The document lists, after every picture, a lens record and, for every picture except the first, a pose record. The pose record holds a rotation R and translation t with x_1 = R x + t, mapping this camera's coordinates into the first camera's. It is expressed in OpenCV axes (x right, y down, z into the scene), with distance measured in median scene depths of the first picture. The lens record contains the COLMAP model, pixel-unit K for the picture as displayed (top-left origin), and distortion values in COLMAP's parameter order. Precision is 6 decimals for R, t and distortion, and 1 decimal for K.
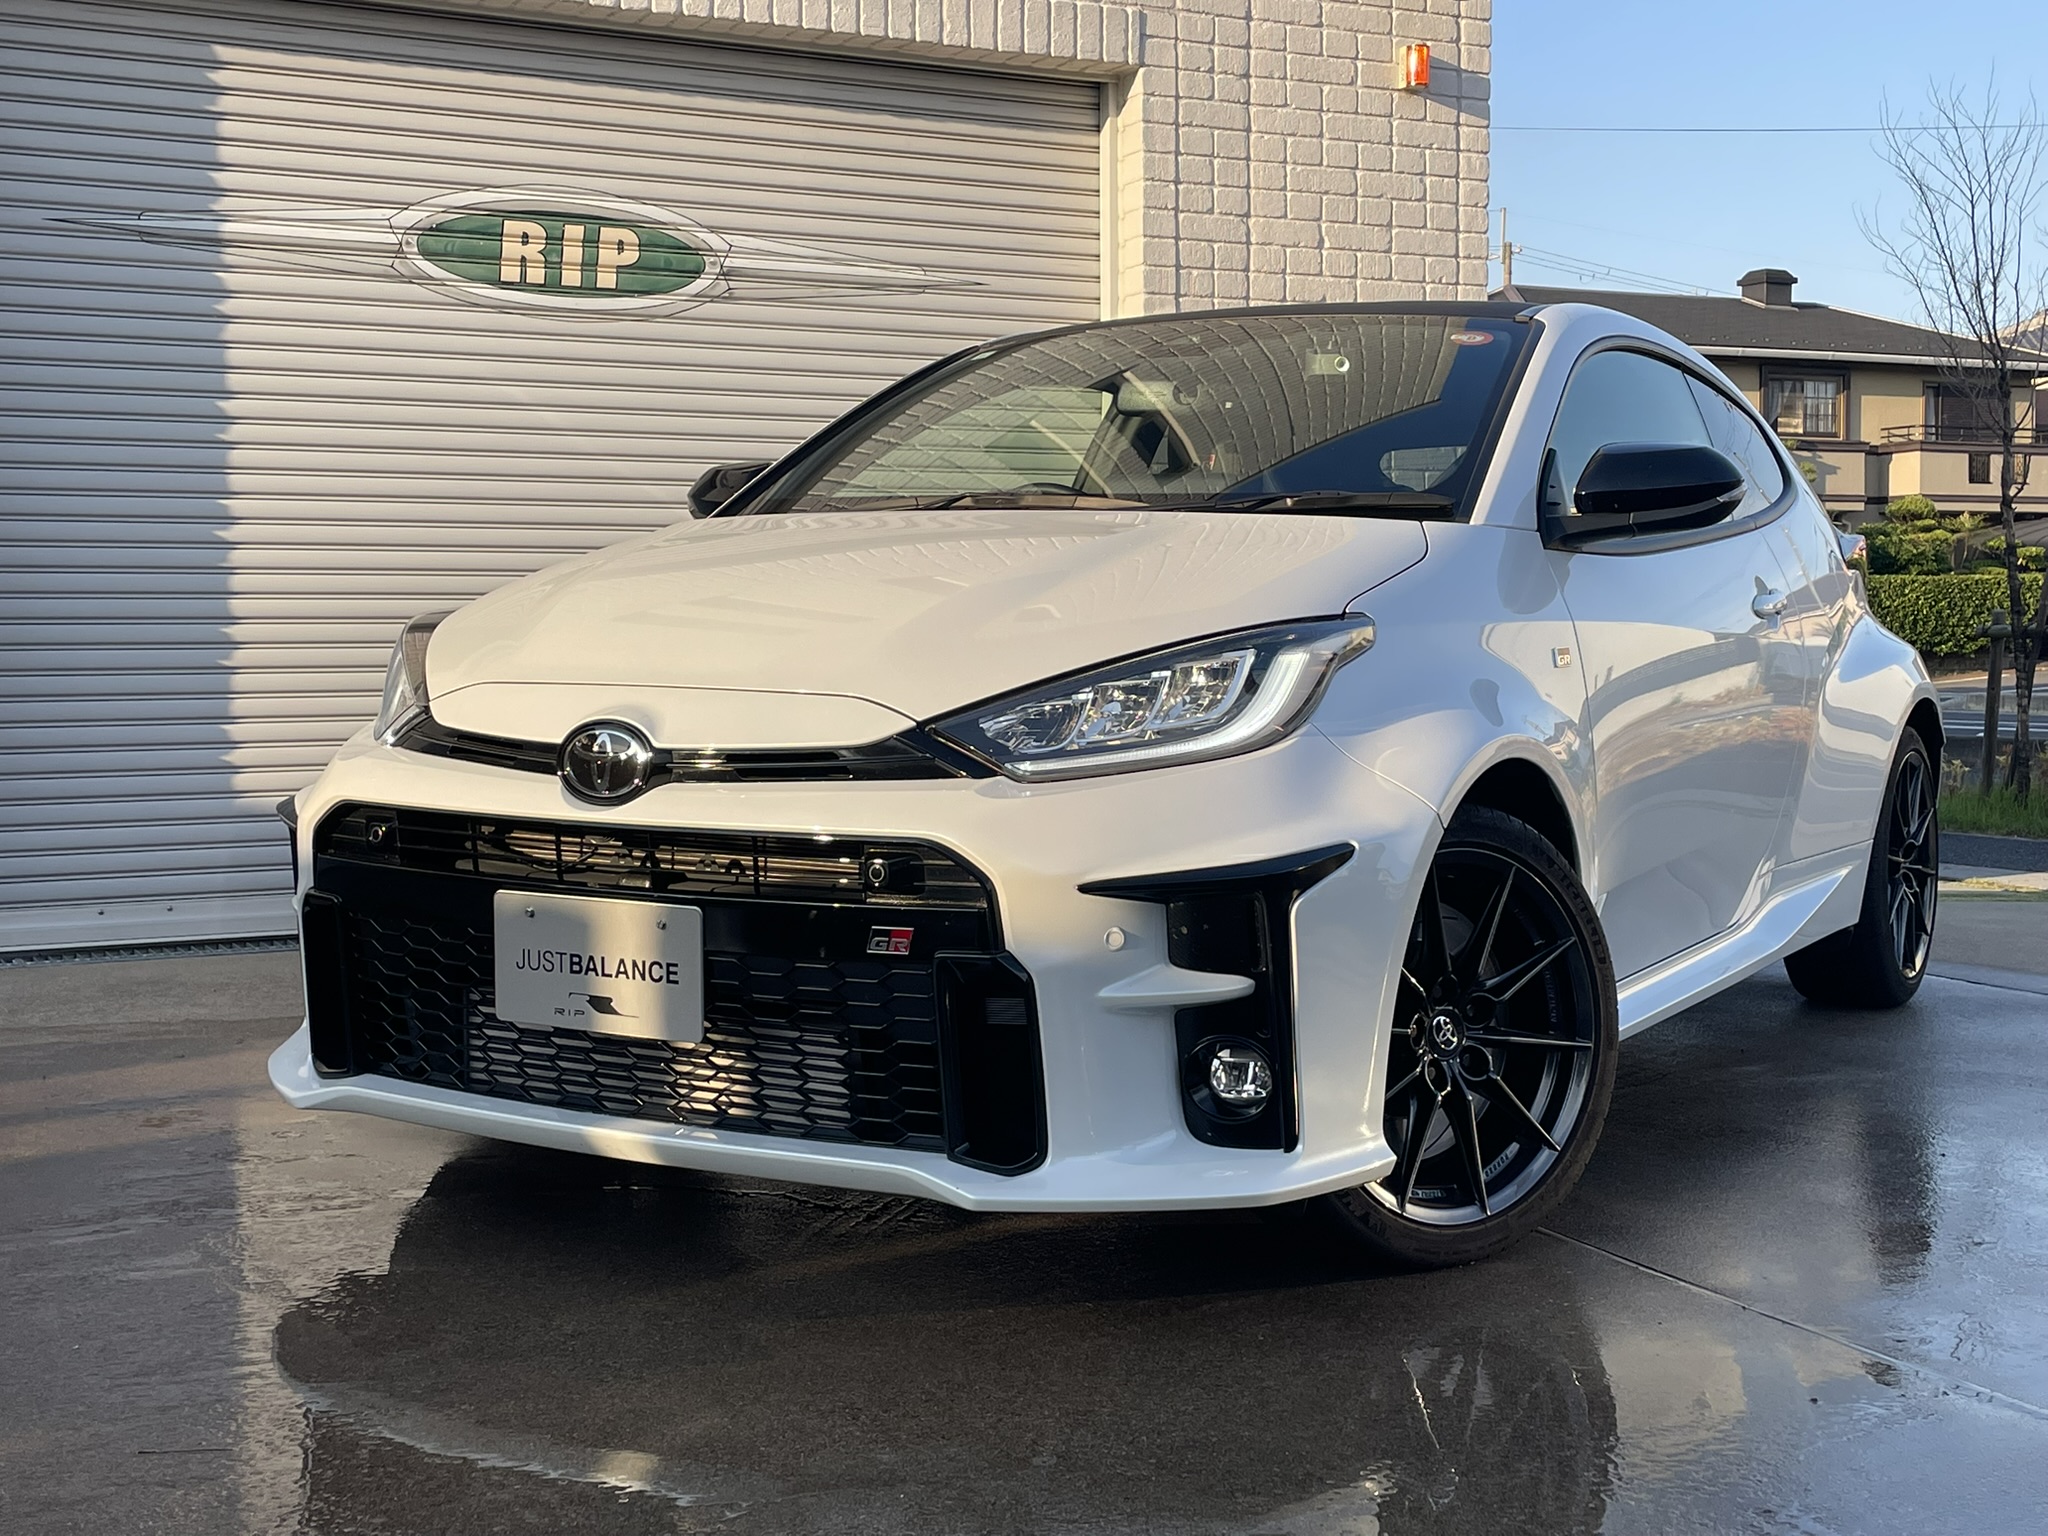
lens RADIAL K [[2489.9, 0, 1018.4], [0, 2489.9, 789.1], [0, 0, 1]] dist [0.055259, 0.000000]
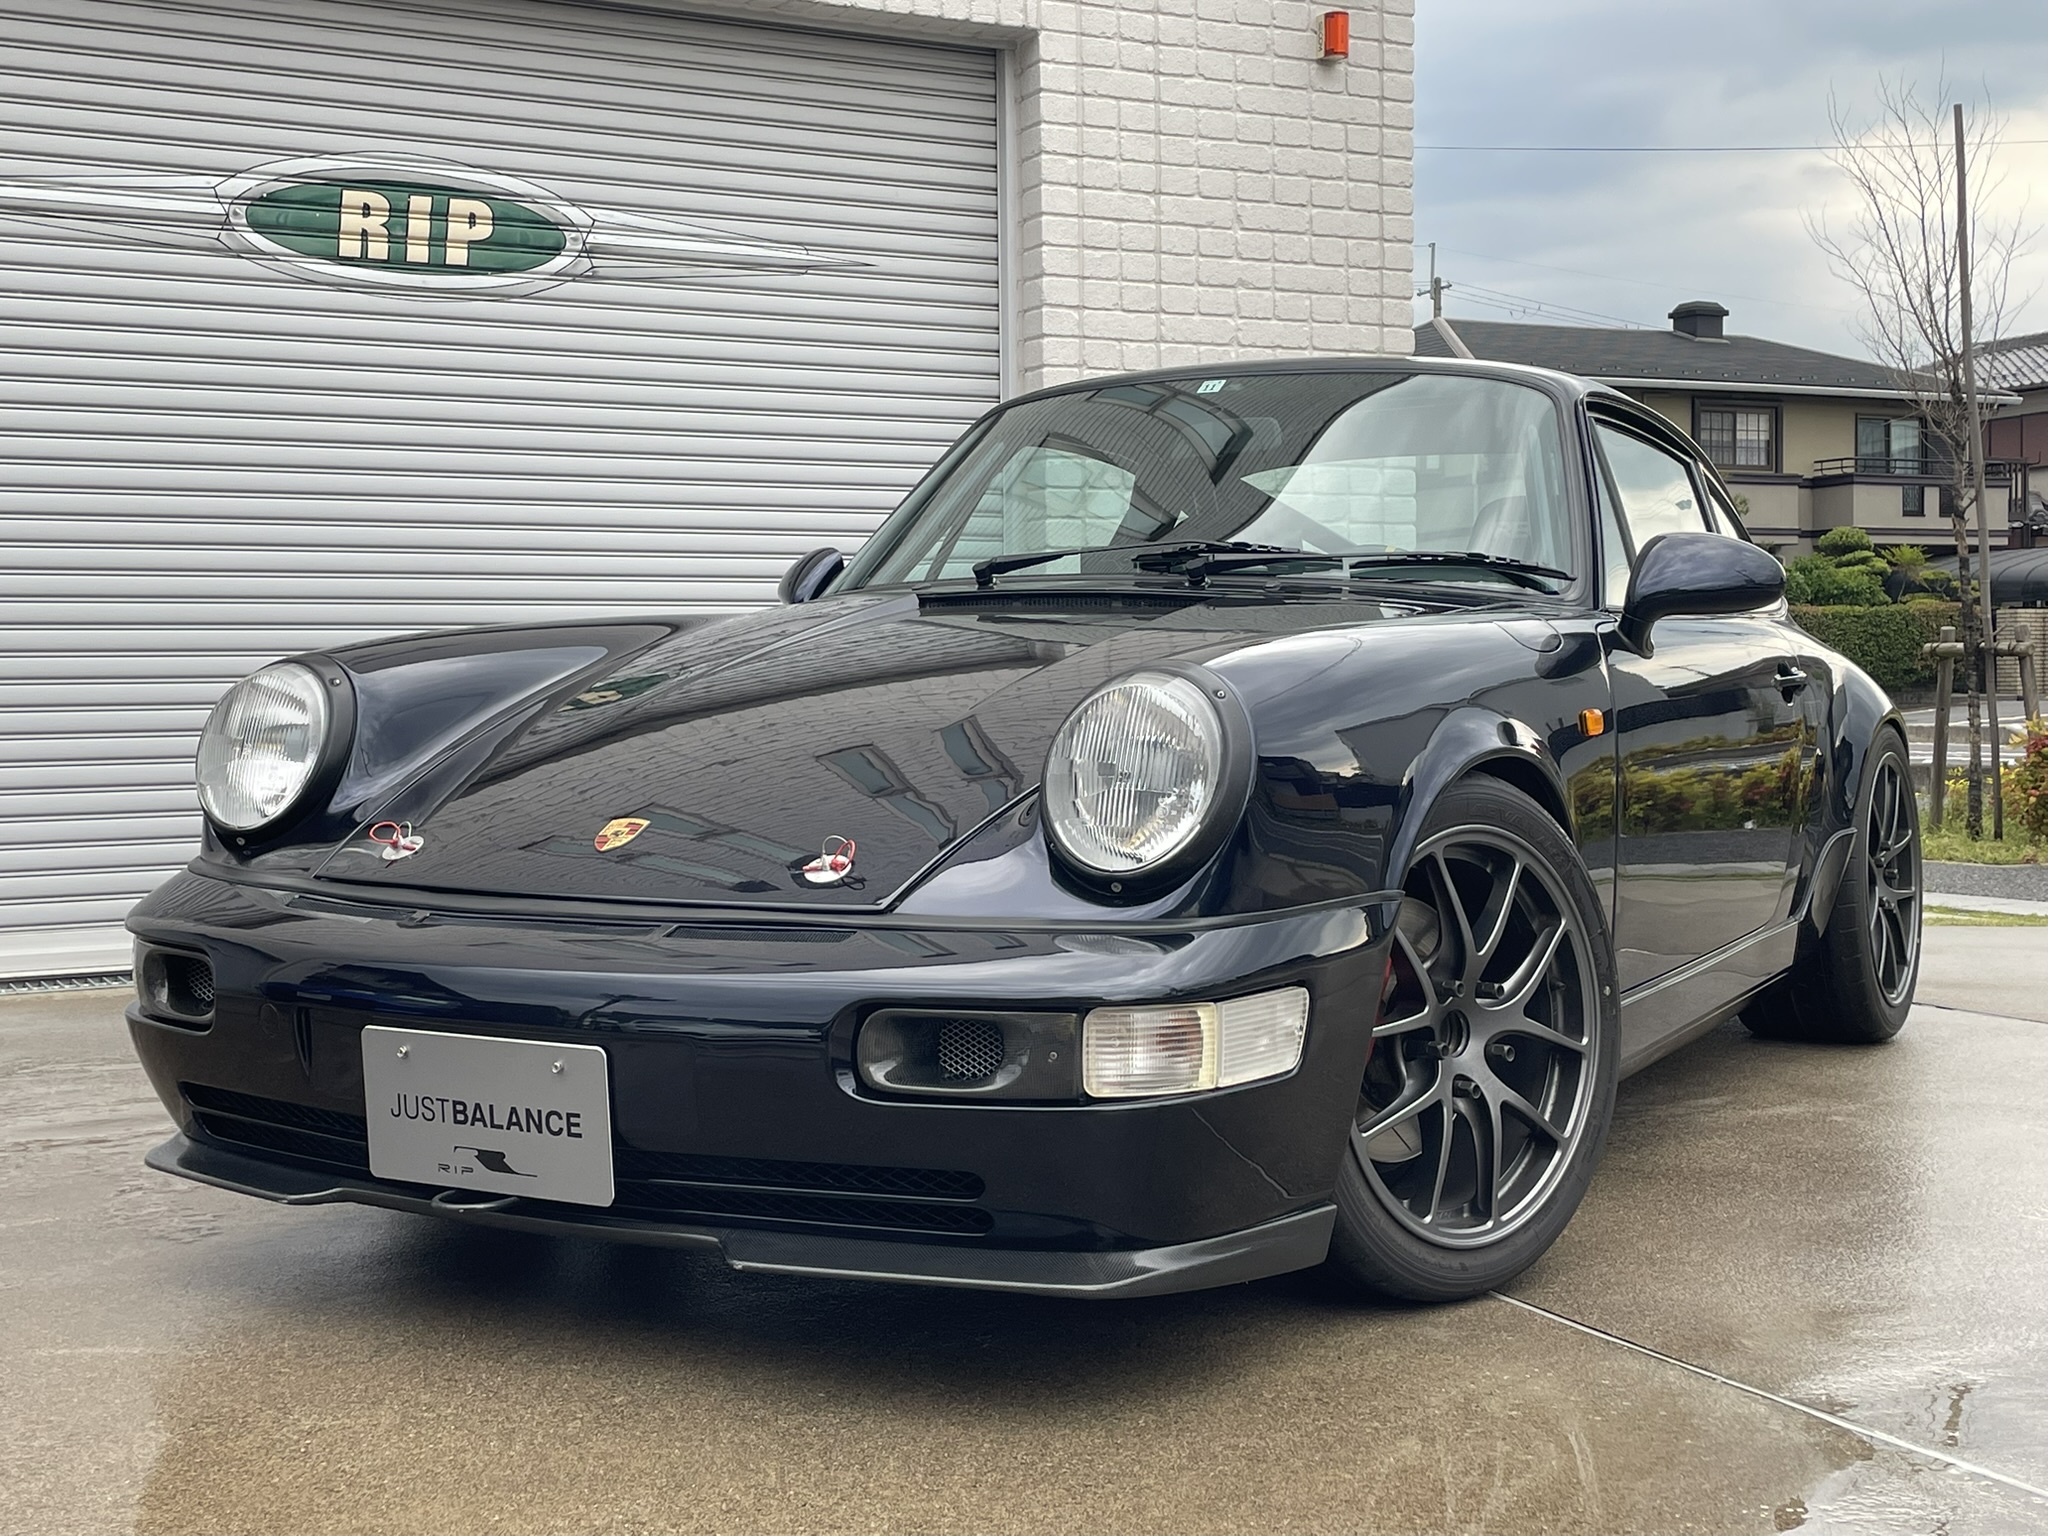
lens RADIAL K [[2489.9, 0, 989.9], [0, 2489.9, 805.6], [0, 0, 1]] dist [0.055259, 0.000000]
pose [[0.999887, -0.006134, 0.013739, 0.017281], [0.006301, 0.999907, -0.012123, 0.010783], [-0.013663, 0.012209, 0.999832, 0.078127]]
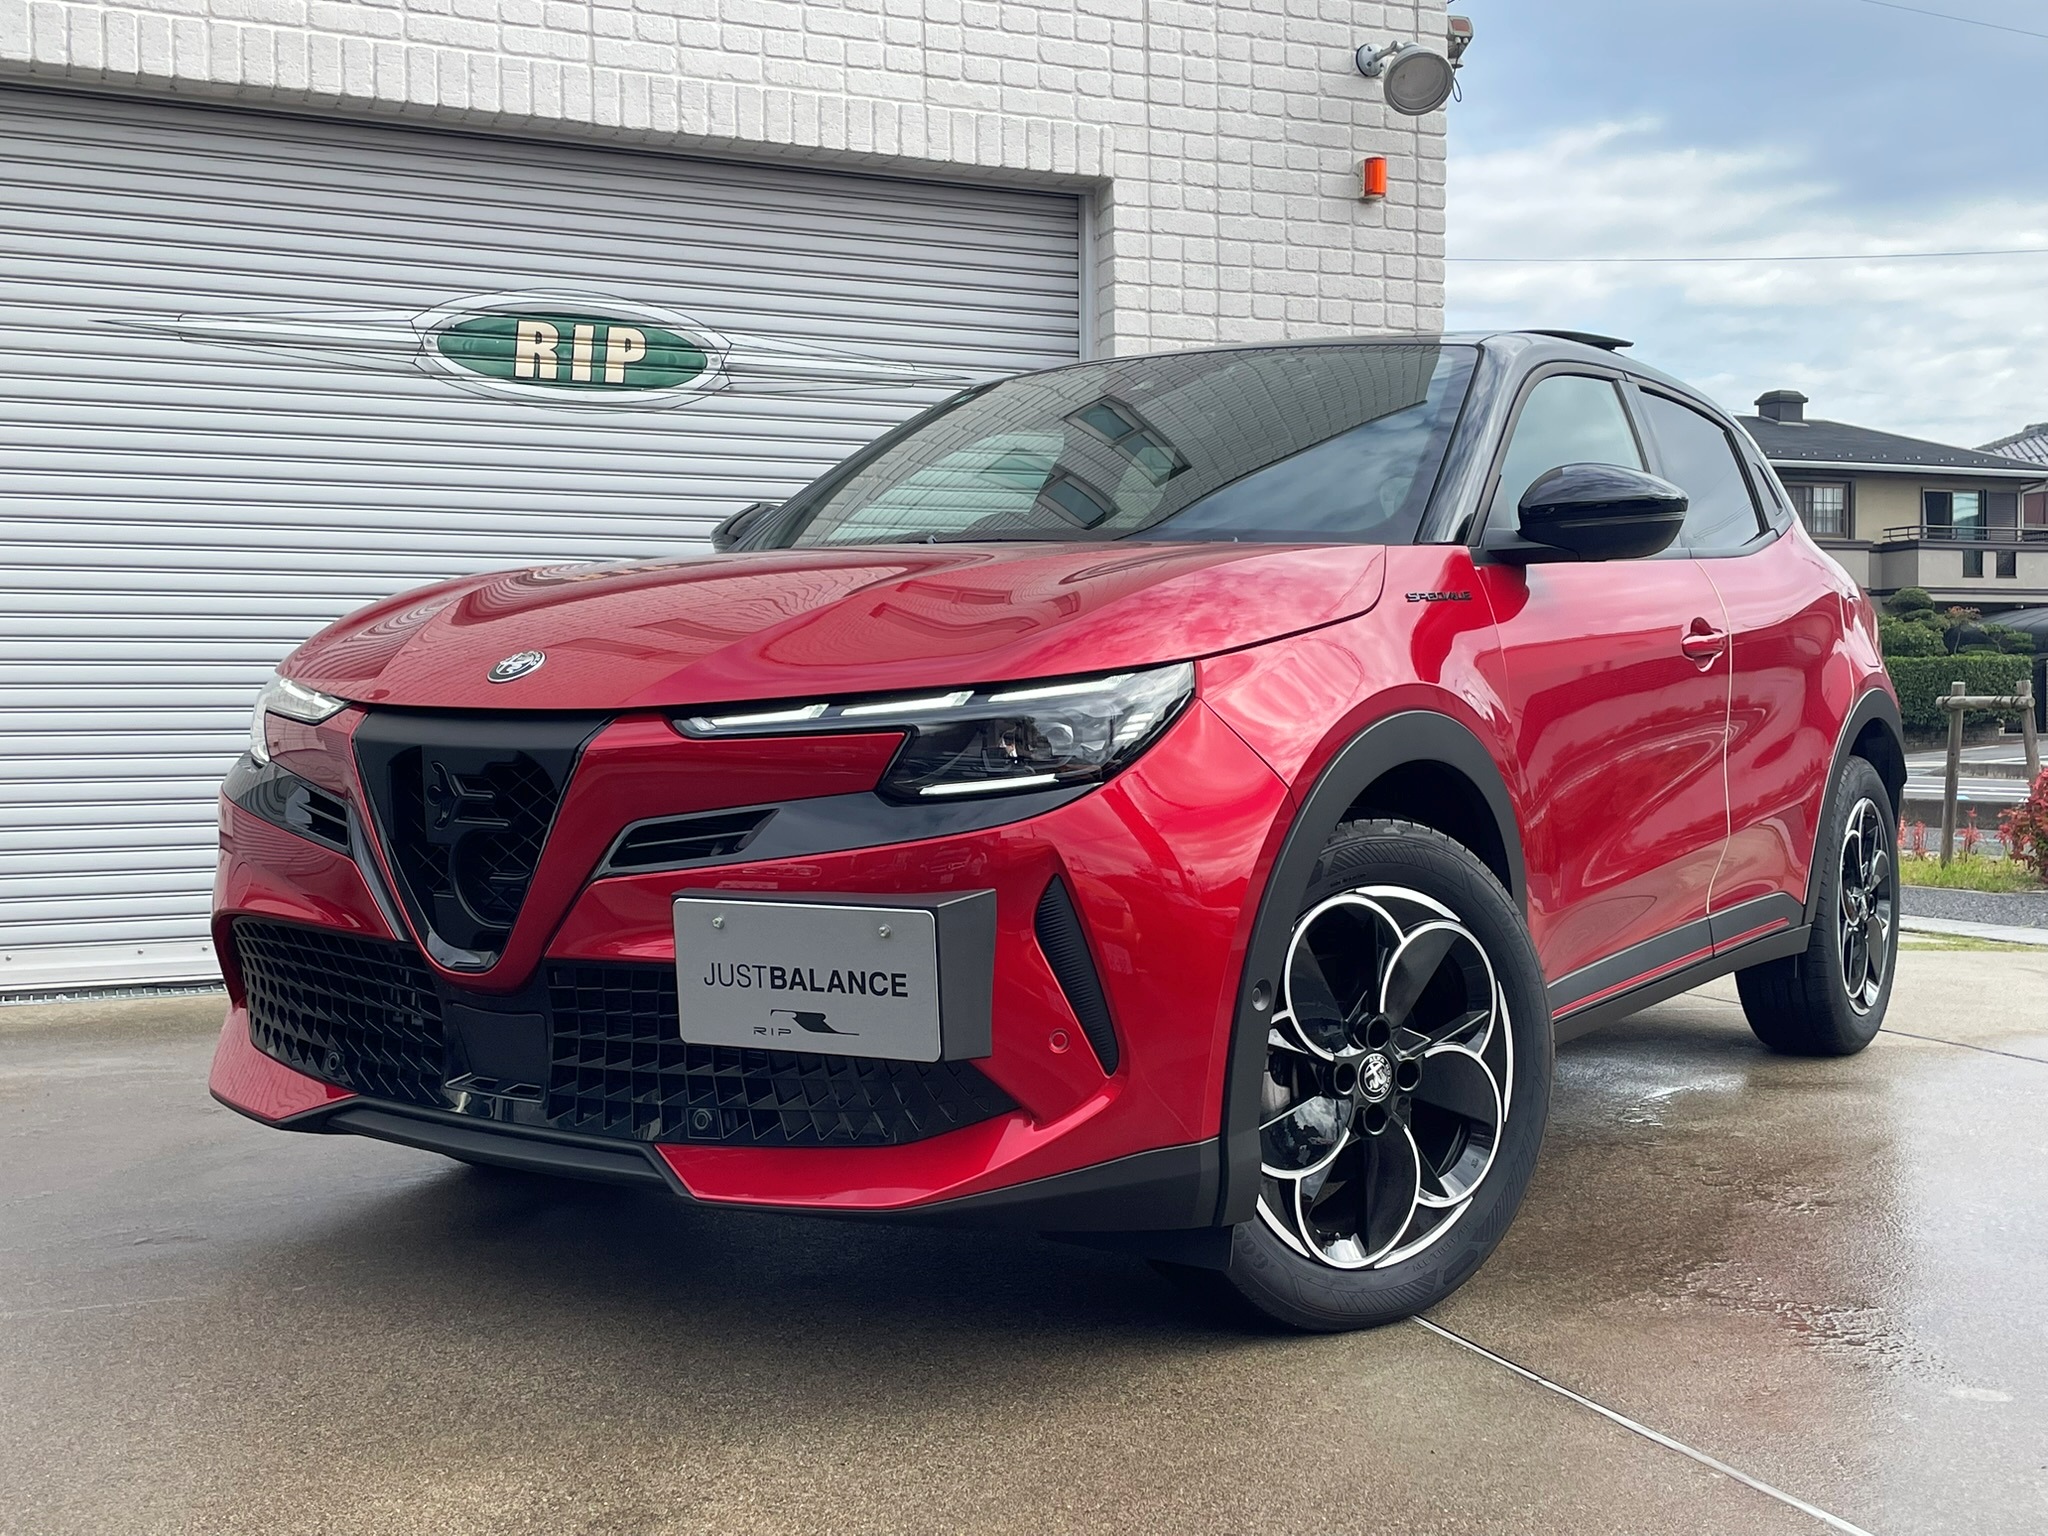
lens RADIAL K [[2118.5, 0, 1019.7], [0, 2118.5, 788.7], [0, 0, 1]] dist [0.051676, 0.000000]
pose [[0.998116, 0.002445, -0.061304, 0.069670], [-0.004061, 0.999648, -0.026234, 0.001363], [0.061219, 0.026433, 0.997774, 0.084328]]
